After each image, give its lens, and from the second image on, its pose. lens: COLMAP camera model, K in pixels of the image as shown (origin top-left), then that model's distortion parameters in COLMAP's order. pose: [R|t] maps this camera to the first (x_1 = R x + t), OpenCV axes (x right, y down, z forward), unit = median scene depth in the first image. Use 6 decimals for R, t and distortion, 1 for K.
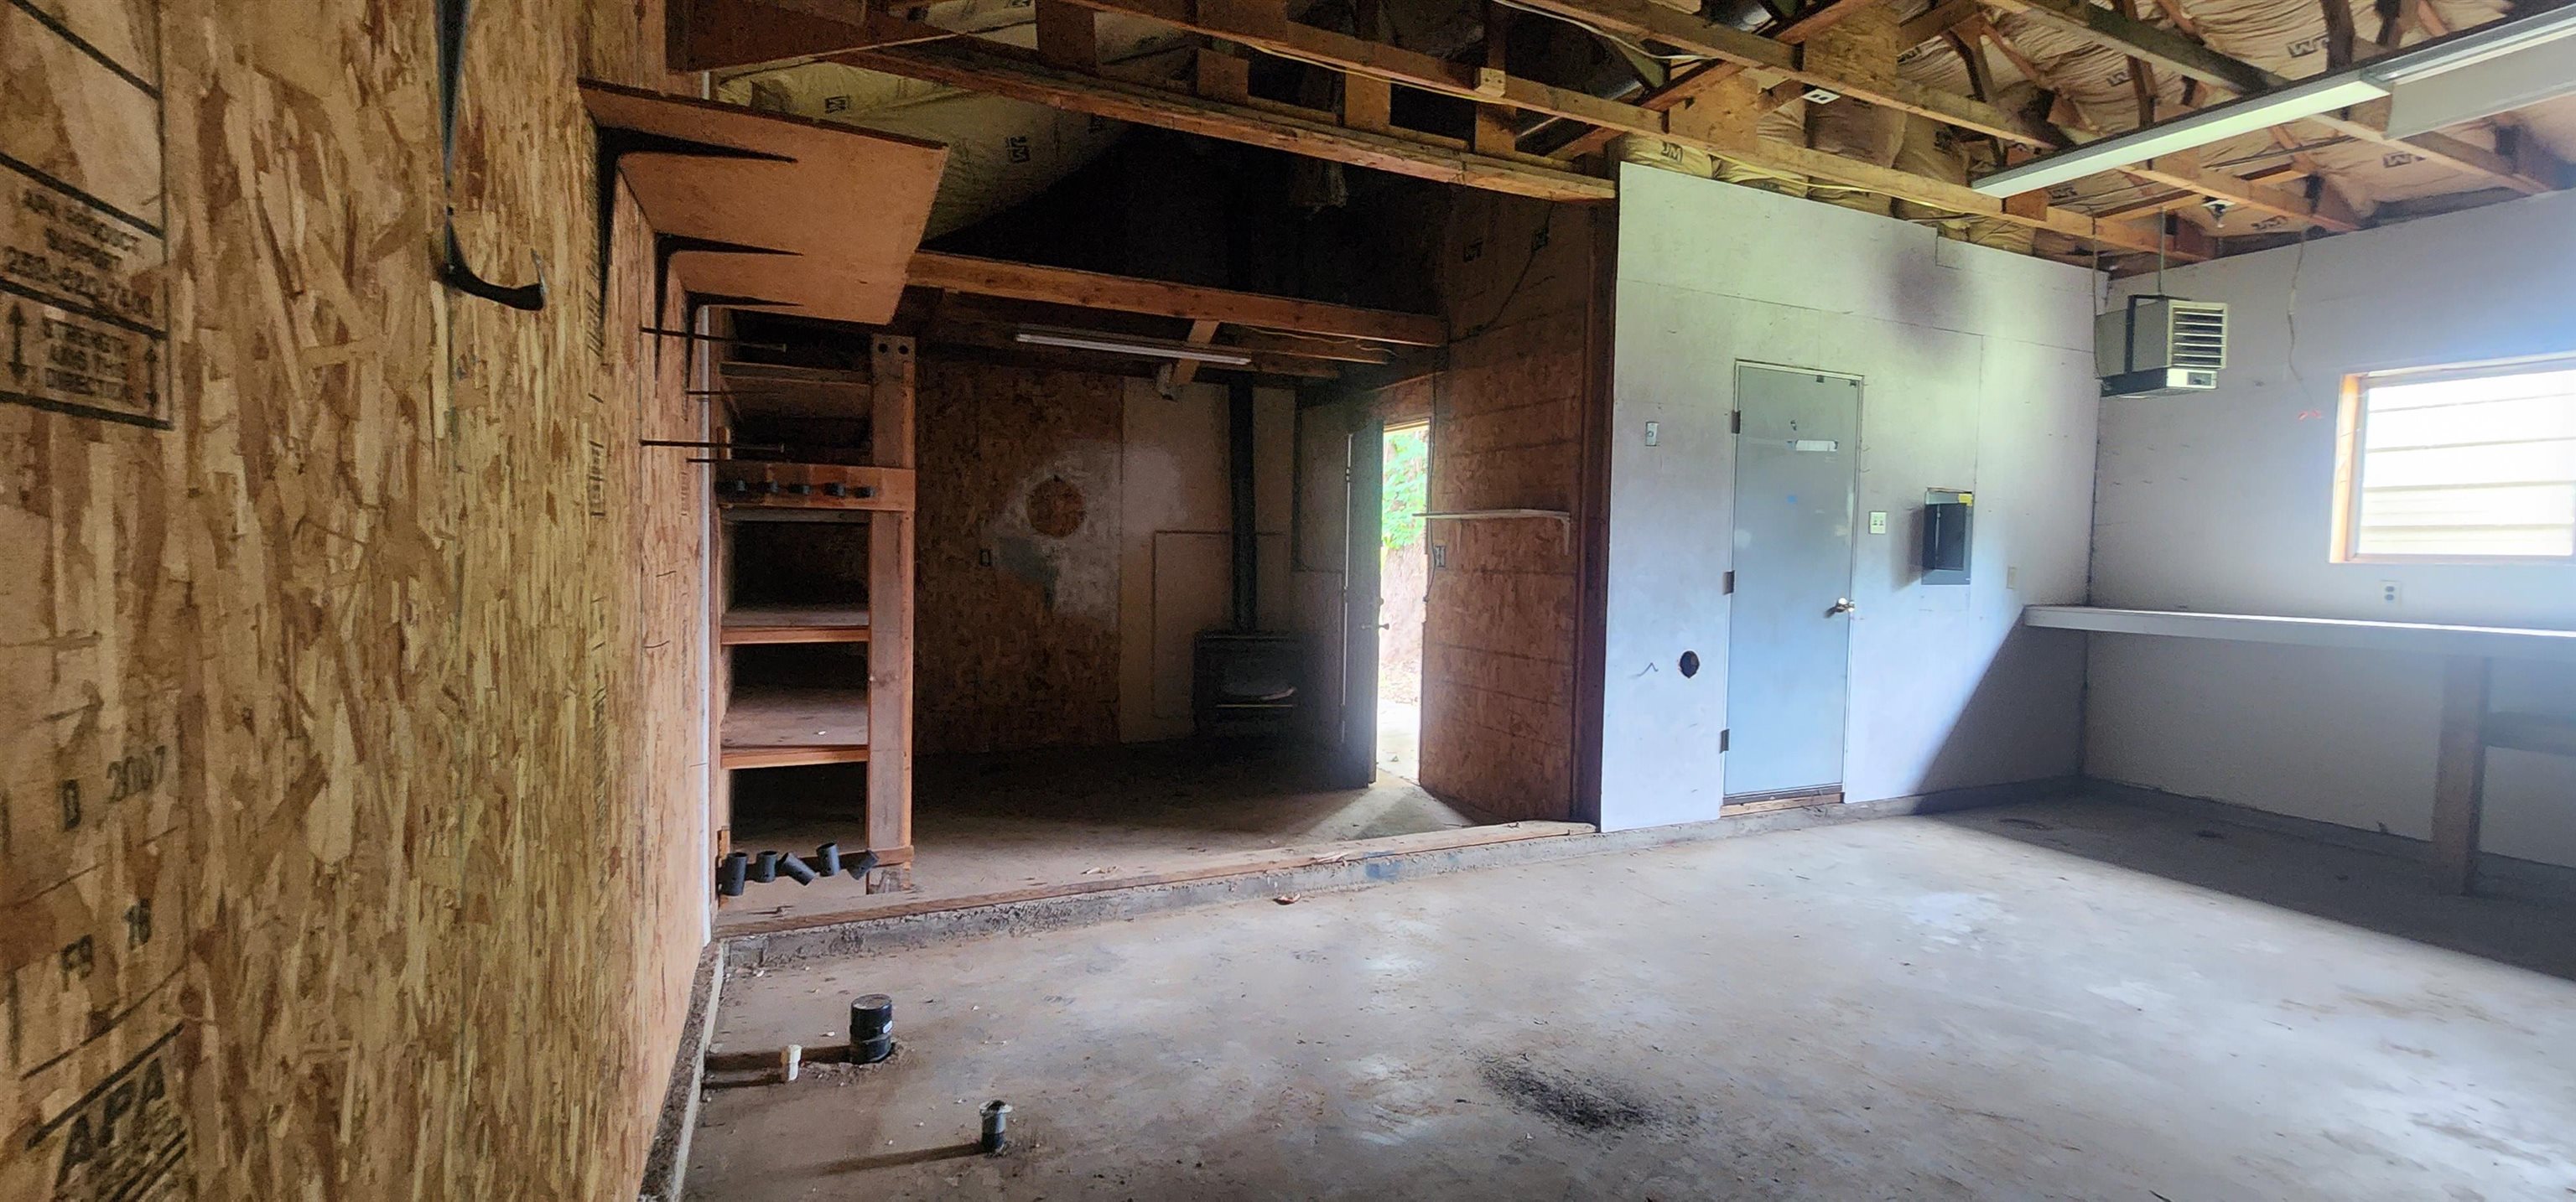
lens RADIAL K [[1057.3, 0, 1293.2], [0, 1057.3, 591.6], [0, 0, 1]] dist [0.000421, -0.000084]
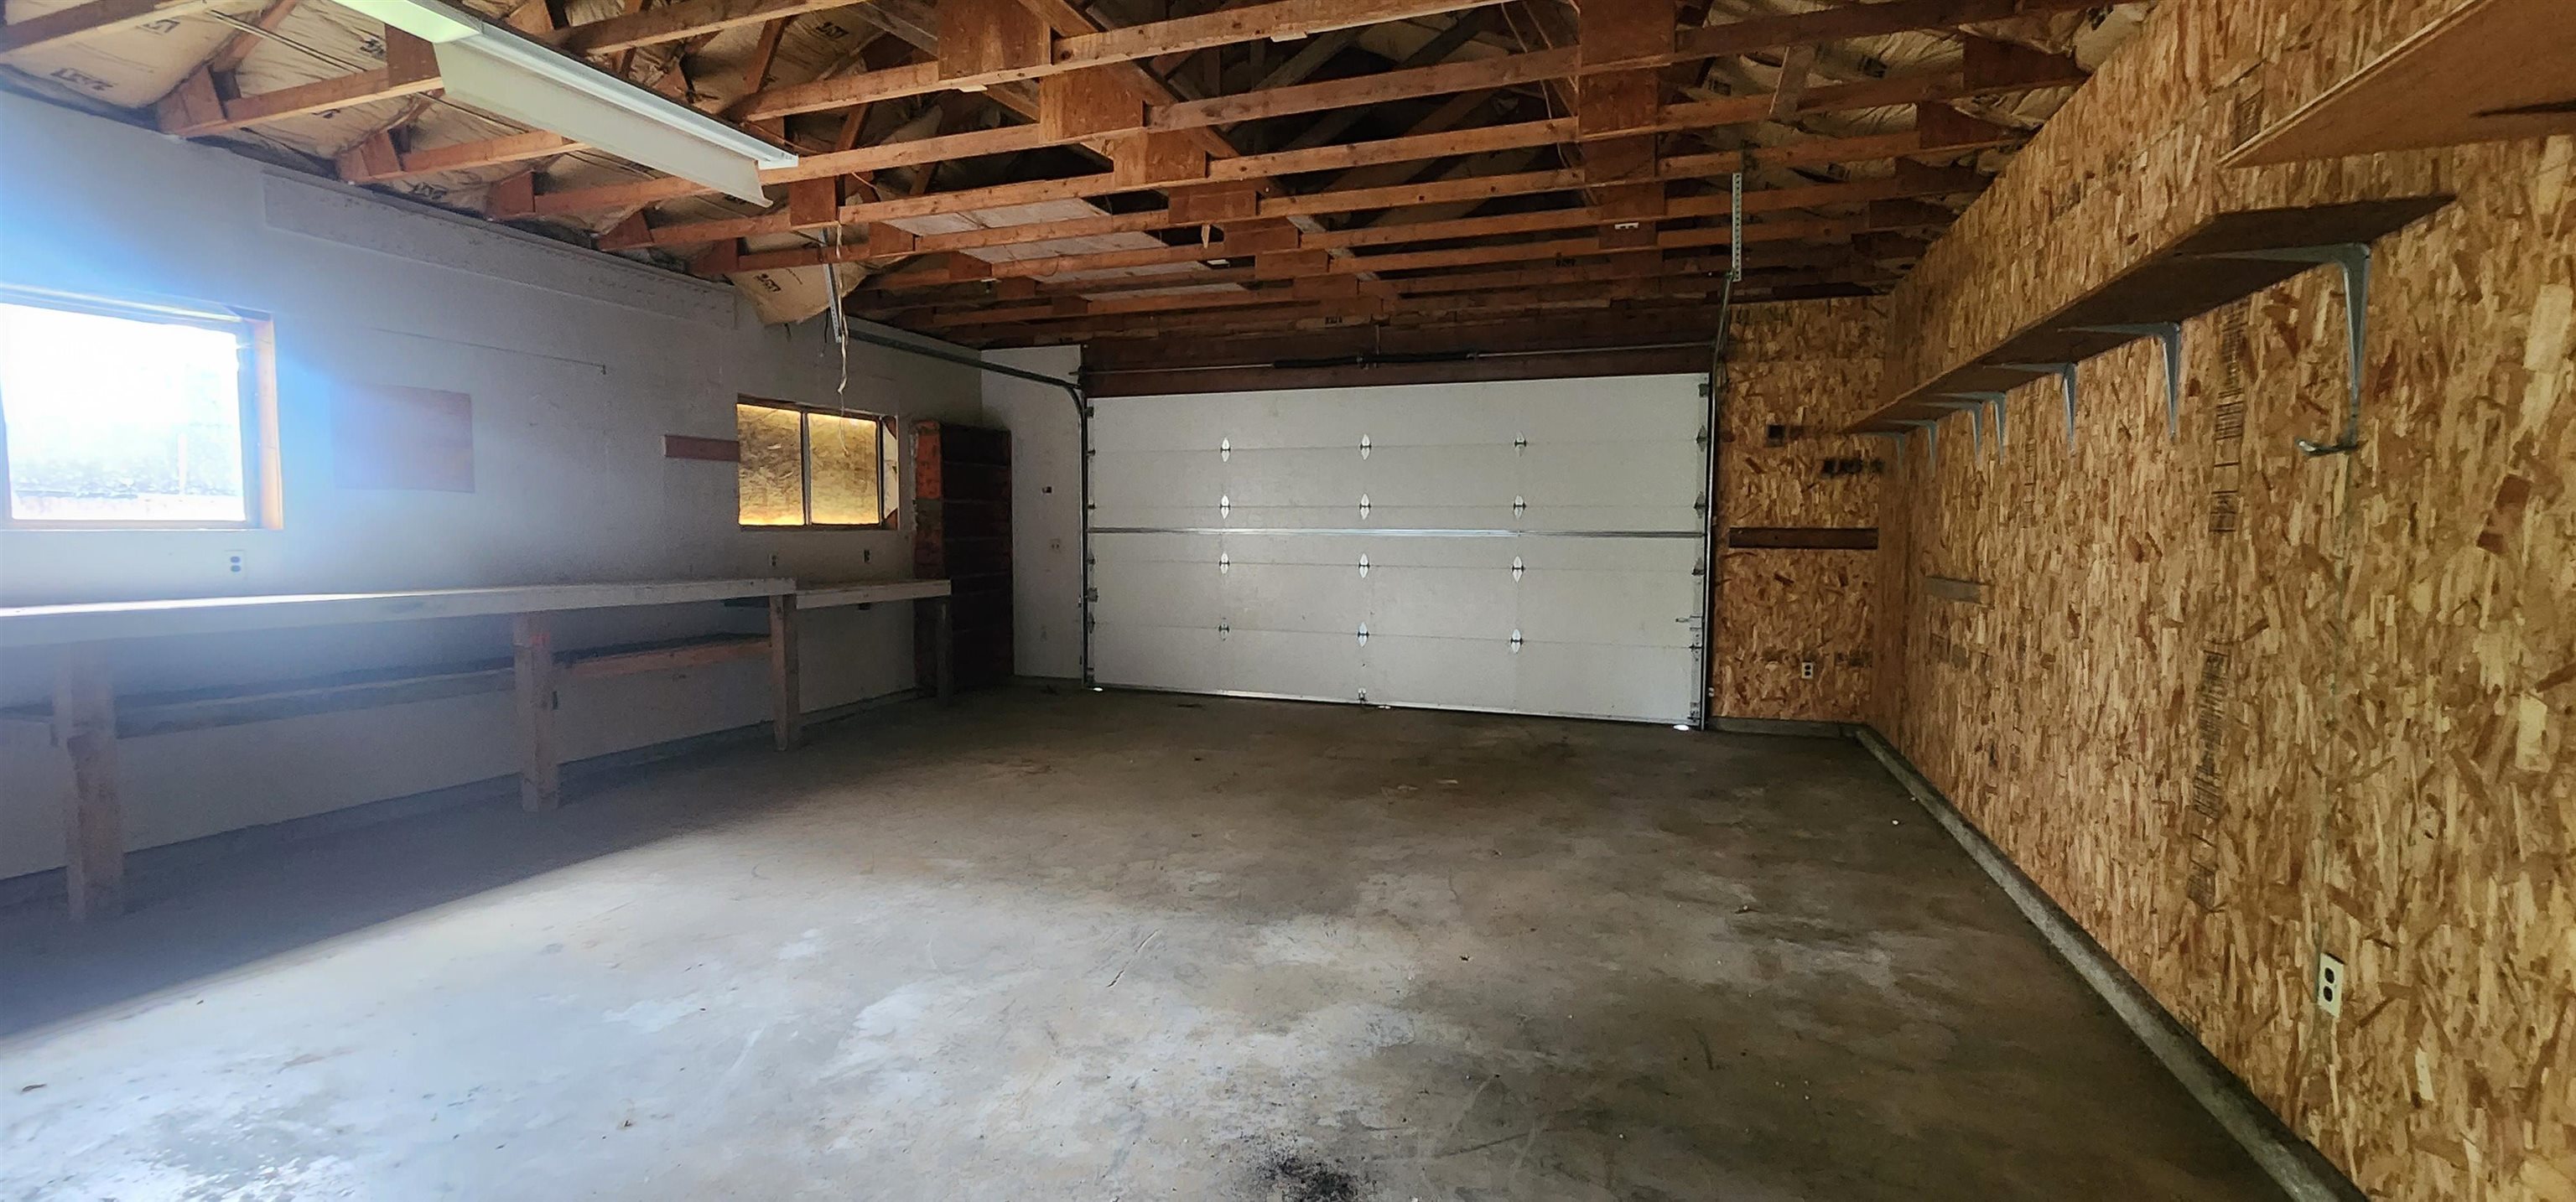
lens RADIAL K [[1060.9, 0, 1306.2], [0, 1060.9, 593.0], [0, 0, 1]] dist [0.001867, 0.000090]
pose [[-0.730707, -0.068230, 0.679273, -0.105962], [0.009268, 0.993910, 0.109804, -0.036807], [-0.682628, 0.086529, -0.725625, 0.614453]]
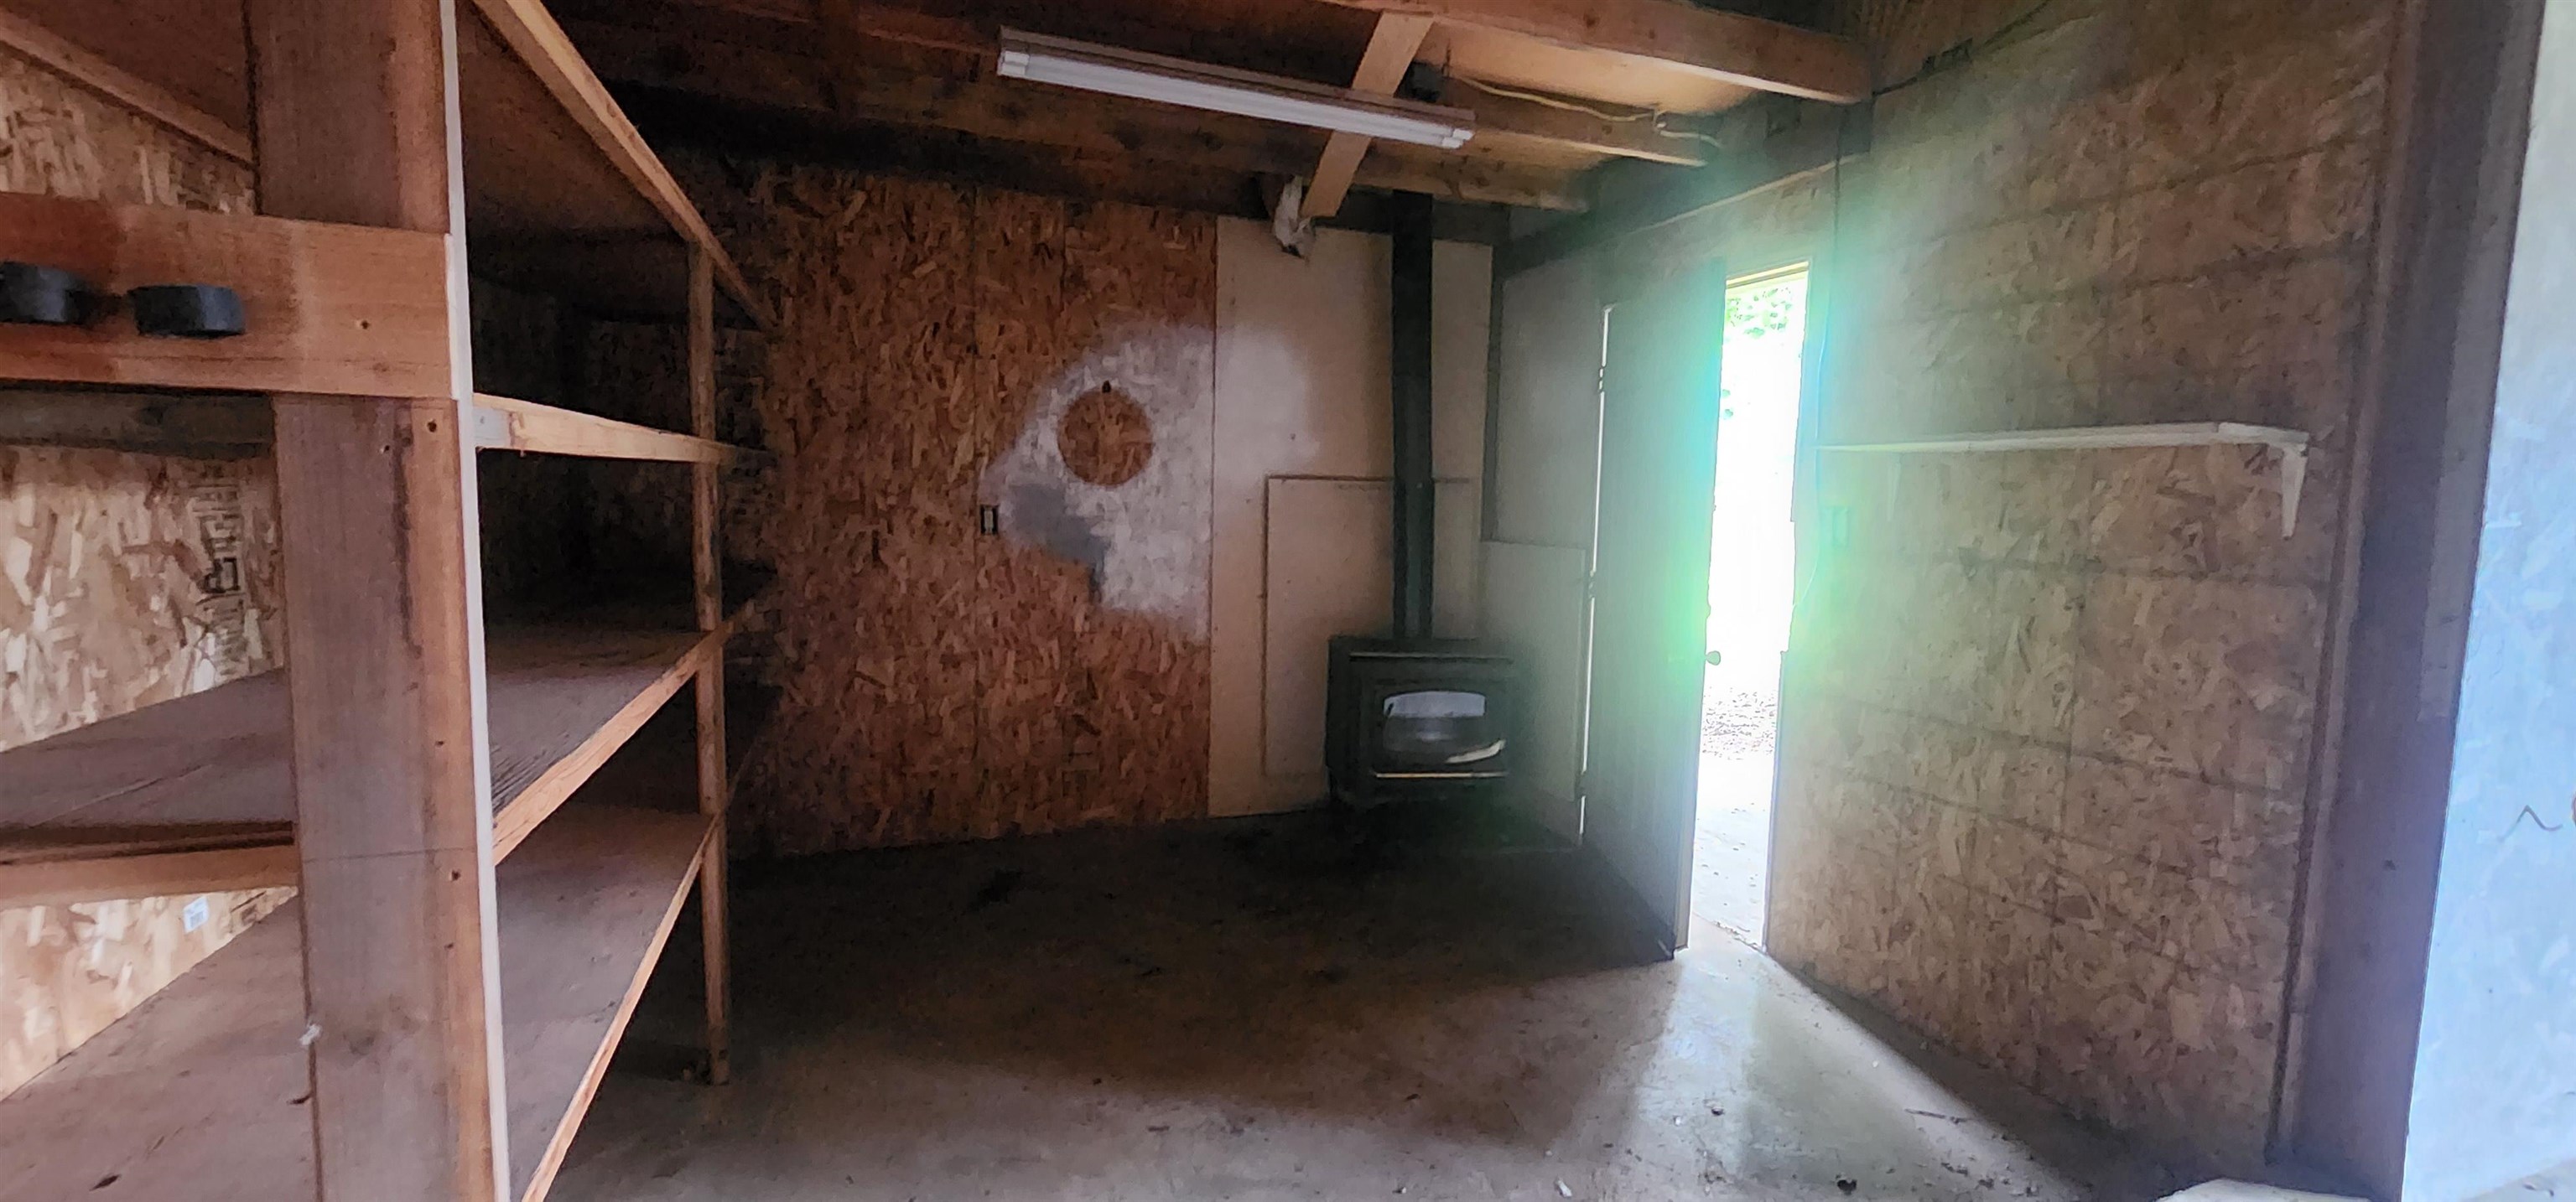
lens RADIAL K [[1060.9, 0, 1306.2], [0, 1060.9, 593.0], [0, 0, 1]] dist [0.001867, 0.000090]
pose [[0.997857, 0.009173, -0.064790, -0.072245], [-0.005777, 0.998609, 0.052407, -0.023496], [0.065180, -0.051920, 0.996522, 0.410990]]
